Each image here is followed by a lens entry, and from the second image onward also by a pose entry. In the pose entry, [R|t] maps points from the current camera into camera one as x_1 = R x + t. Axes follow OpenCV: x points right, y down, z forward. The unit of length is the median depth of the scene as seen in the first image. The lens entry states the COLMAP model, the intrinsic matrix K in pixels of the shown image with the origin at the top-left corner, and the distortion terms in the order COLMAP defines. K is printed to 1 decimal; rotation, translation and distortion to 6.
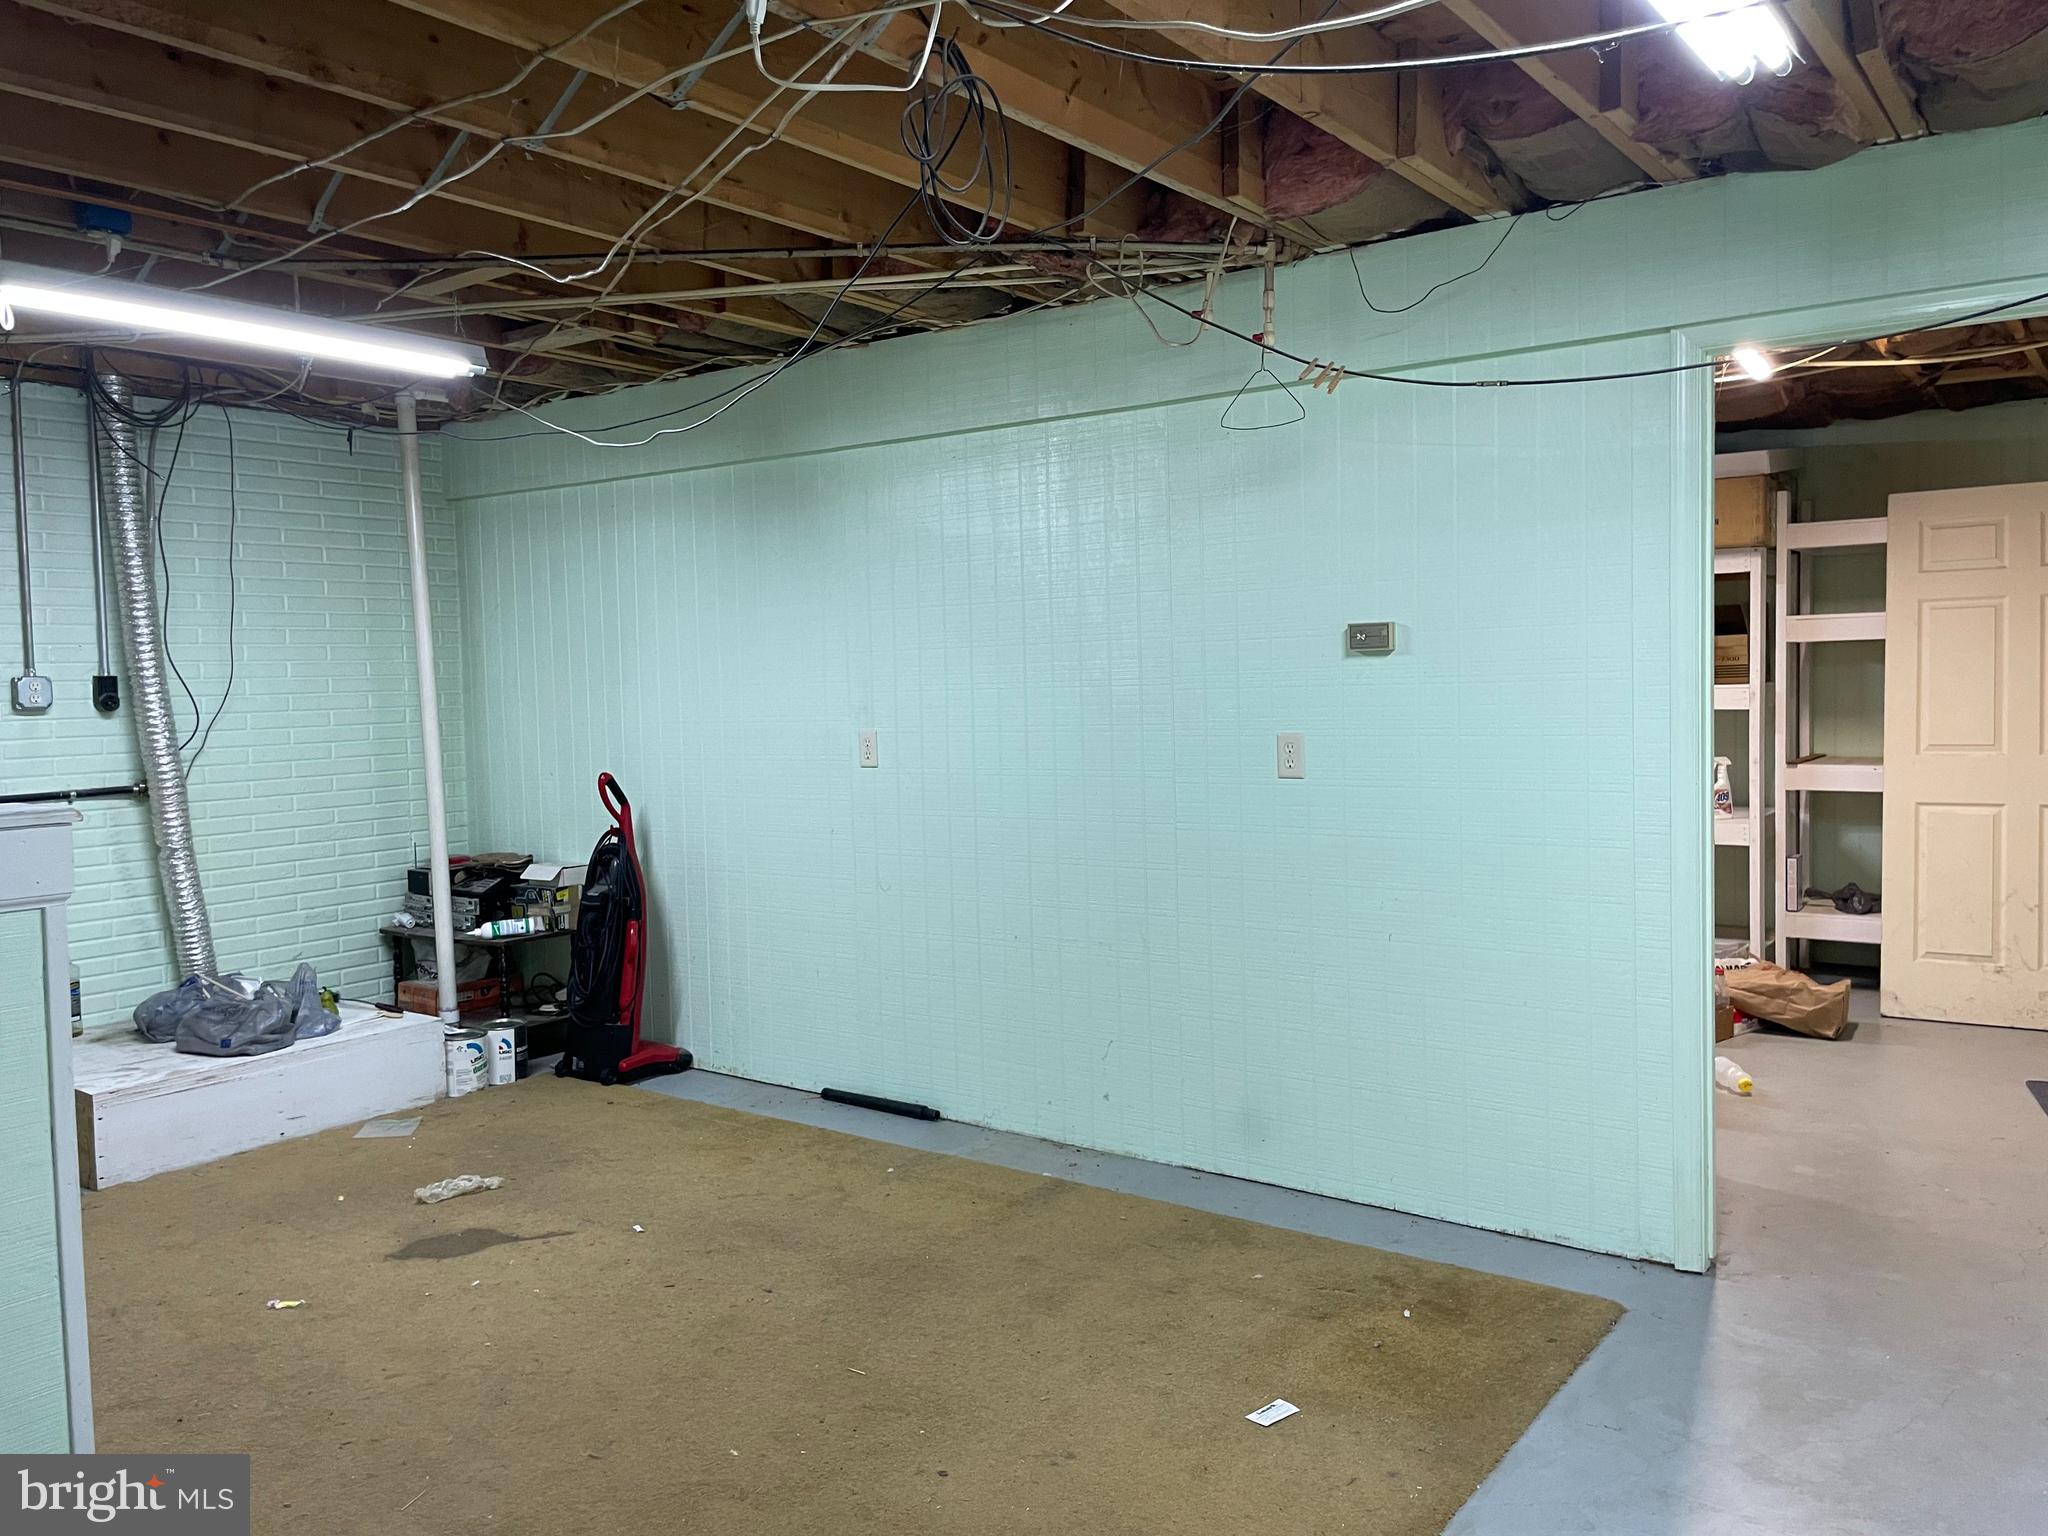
lens RADIAL K [[1549.2, 0, 1029.9], [0, 1549.2, 771.4], [0, 0, 1]] dist [0.116863, -0.168273]
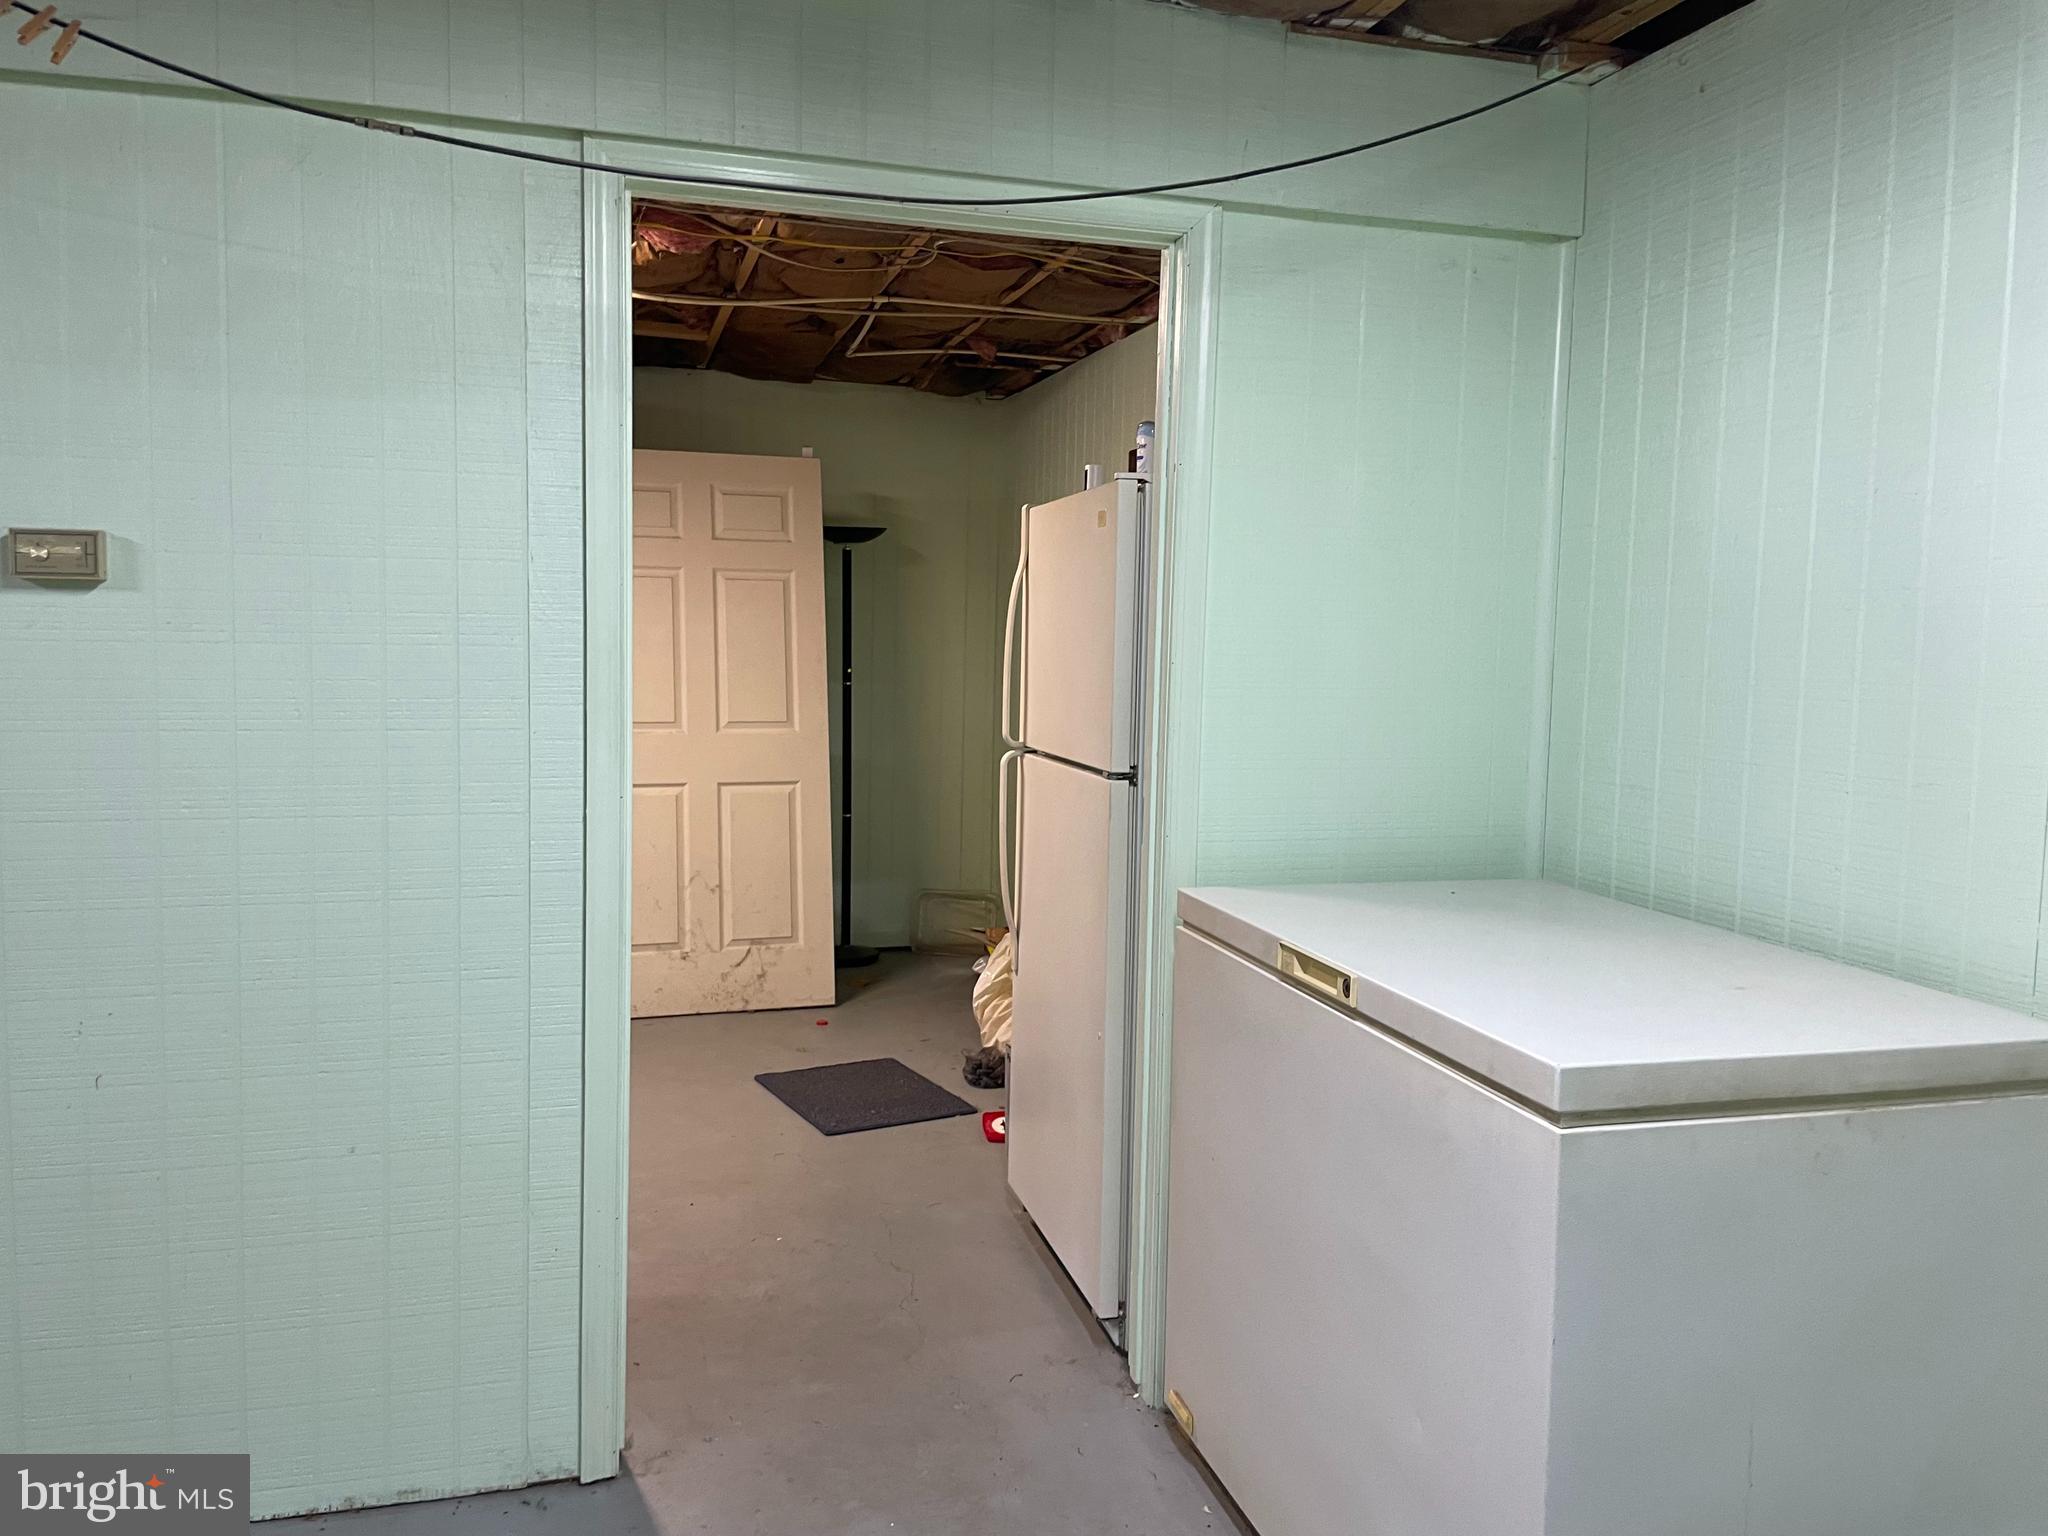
lens RADIAL K [[1549.2, 0, 1029.9], [0, 1549.2, 771.4], [0, 0, 1]] dist [0.116863, -0.168273]
pose [[0.602061, -0.032992, 0.797768, -0.016075], [0.011075, 0.999395, 0.032972, -0.016082], [-0.798373, -0.011016, 0.602063, 0.261091]]
